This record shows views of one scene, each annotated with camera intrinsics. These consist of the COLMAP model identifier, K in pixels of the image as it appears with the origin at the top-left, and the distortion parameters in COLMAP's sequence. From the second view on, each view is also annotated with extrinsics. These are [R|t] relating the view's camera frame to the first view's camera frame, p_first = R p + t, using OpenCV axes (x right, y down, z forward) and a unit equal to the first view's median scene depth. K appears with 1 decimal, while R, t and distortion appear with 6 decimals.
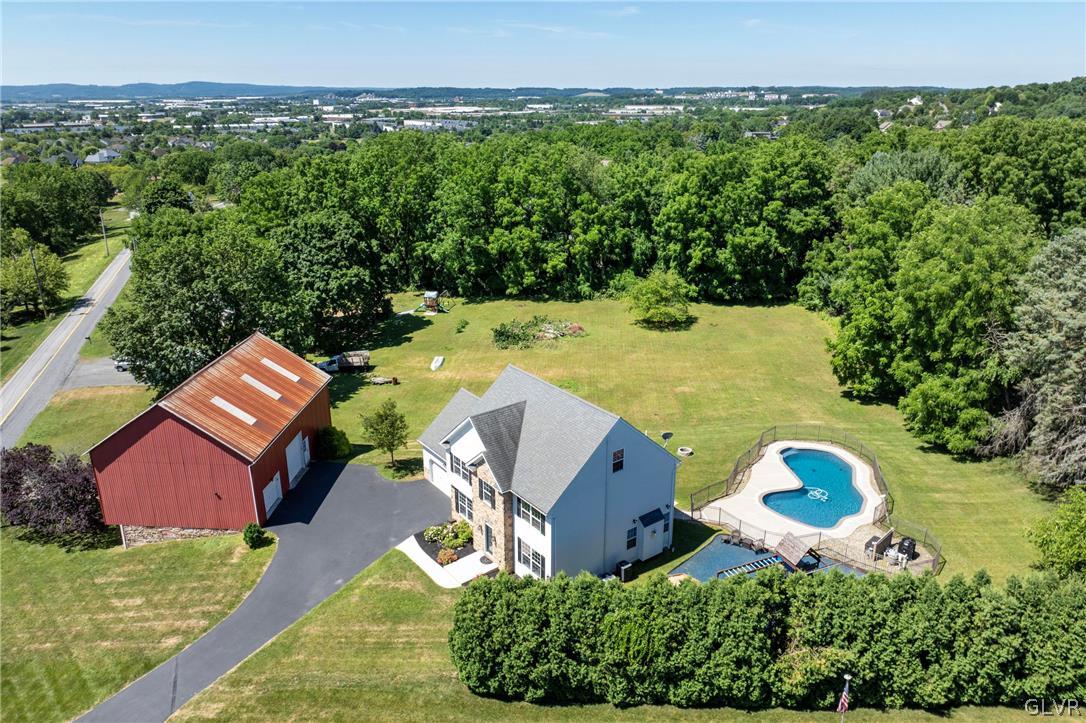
lens RADIAL K [[770.2, 0, 552.4], [0, 770.2, 352.3], [0, 0, 1]] dist [-0.029052, -0.008186]
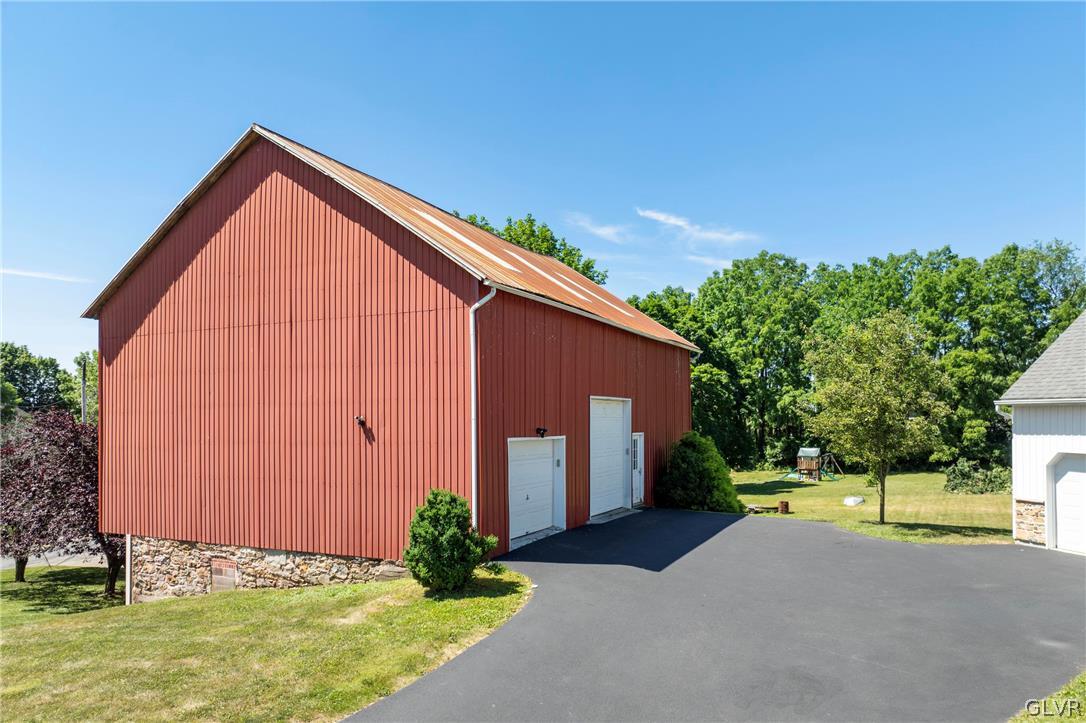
lens RADIAL K [[770.2, 0, 549.2], [0, 770.2, 396.0], [0, 0, 1]] dist [-0.029052, -0.008186]
pose [[0.927314, -0.006367, -0.374231, -0.122456], [-0.126989, 0.935195, -0.330581, 0.127015], [0.352084, 0.354076, 0.866411, 0.360862]]
